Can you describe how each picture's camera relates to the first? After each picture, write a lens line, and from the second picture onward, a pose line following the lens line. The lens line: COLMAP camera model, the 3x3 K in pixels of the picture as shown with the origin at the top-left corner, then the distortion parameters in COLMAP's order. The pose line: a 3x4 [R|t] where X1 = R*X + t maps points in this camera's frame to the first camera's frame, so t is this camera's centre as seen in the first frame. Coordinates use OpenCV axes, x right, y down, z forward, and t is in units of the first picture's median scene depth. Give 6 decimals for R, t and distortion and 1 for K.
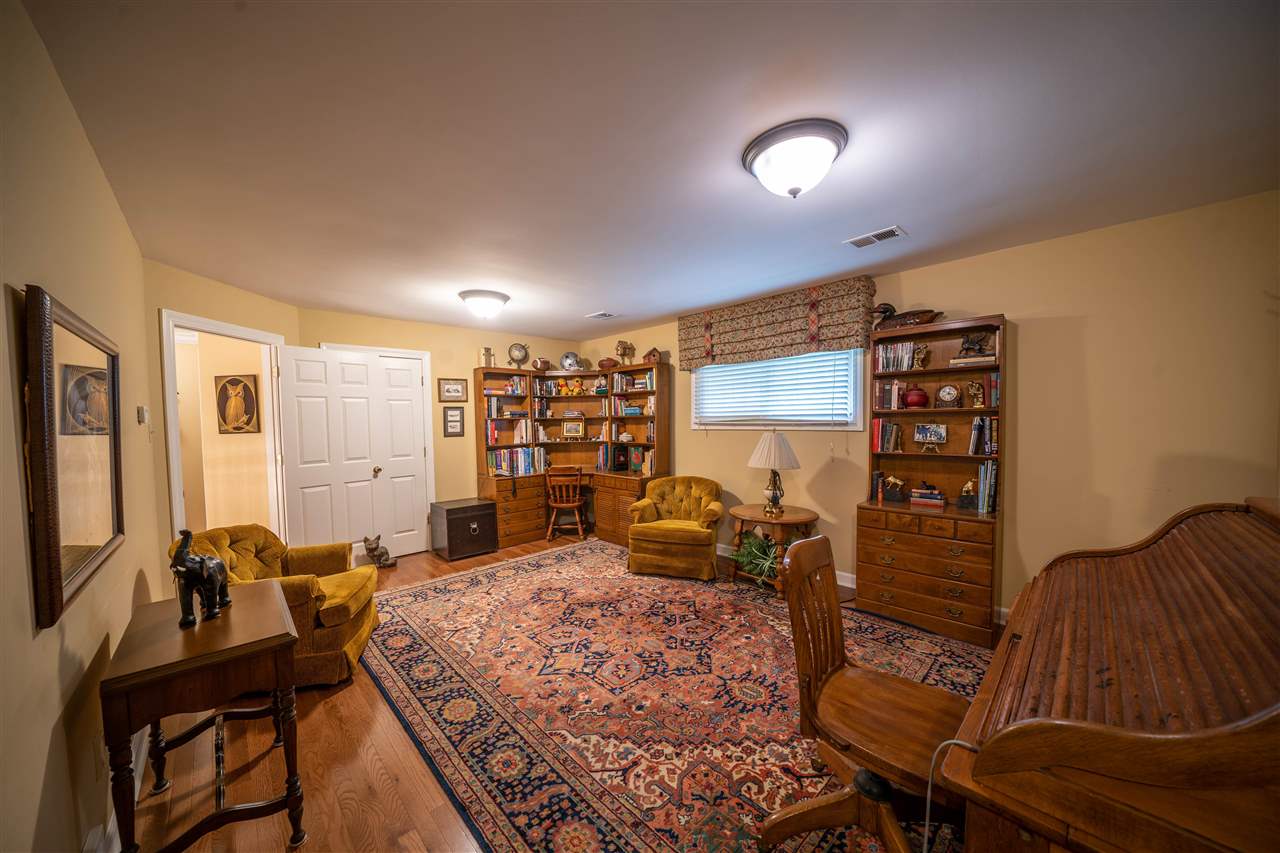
lens RADIAL K [[442.9, 0, 643.2], [0, 442.9, 430.6], [0, 0, 1]] dist [-0.018861, 0.000371]
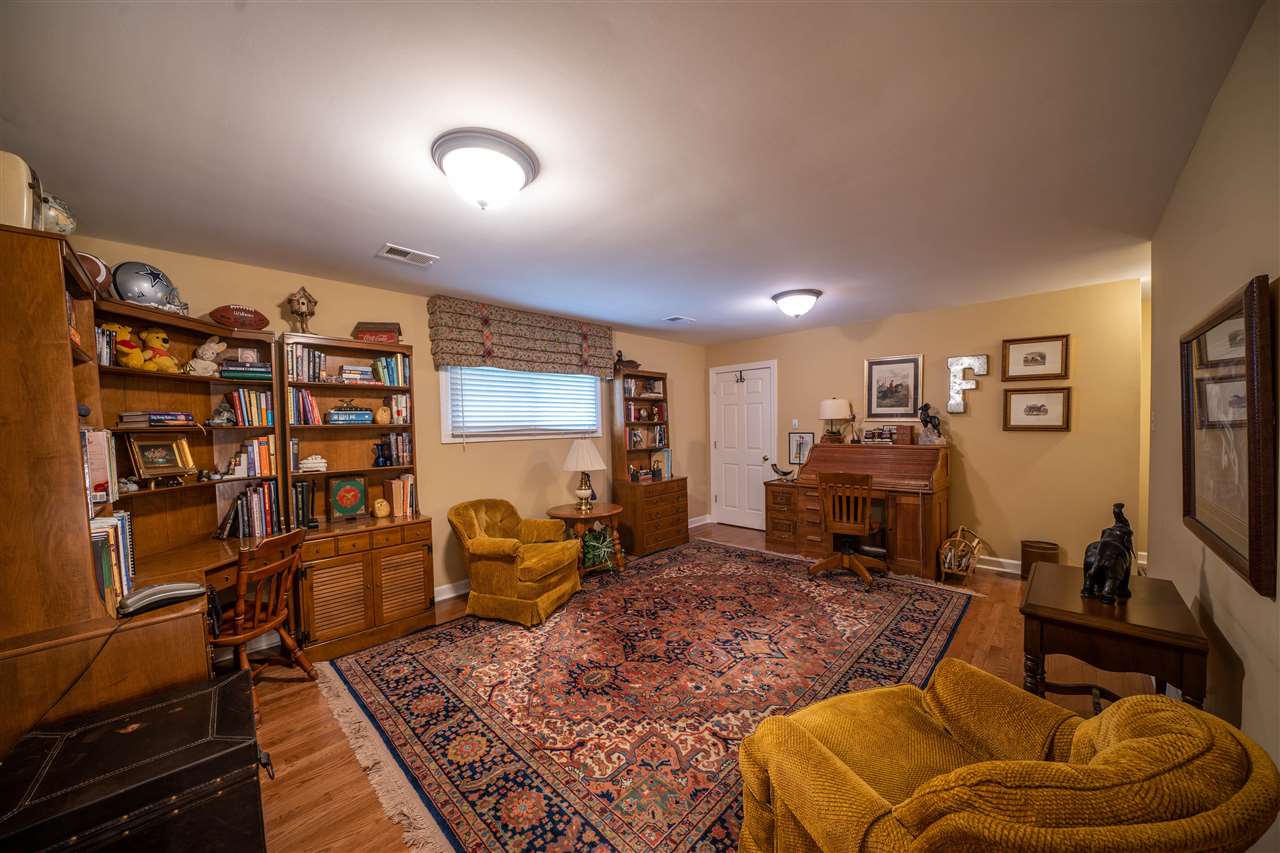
lens RADIAL K [[426.4, 0, 642.3], [0, 426.4, 425.4], [0, 0, 1]] dist [-0.017903, -0.000046]
pose [[-0.001348, 0.014766, 0.999890, -0.873249], [0.048548, 0.998713, -0.014684, -0.008293], [-0.998820, 0.048523, -0.002064, 0.907249]]
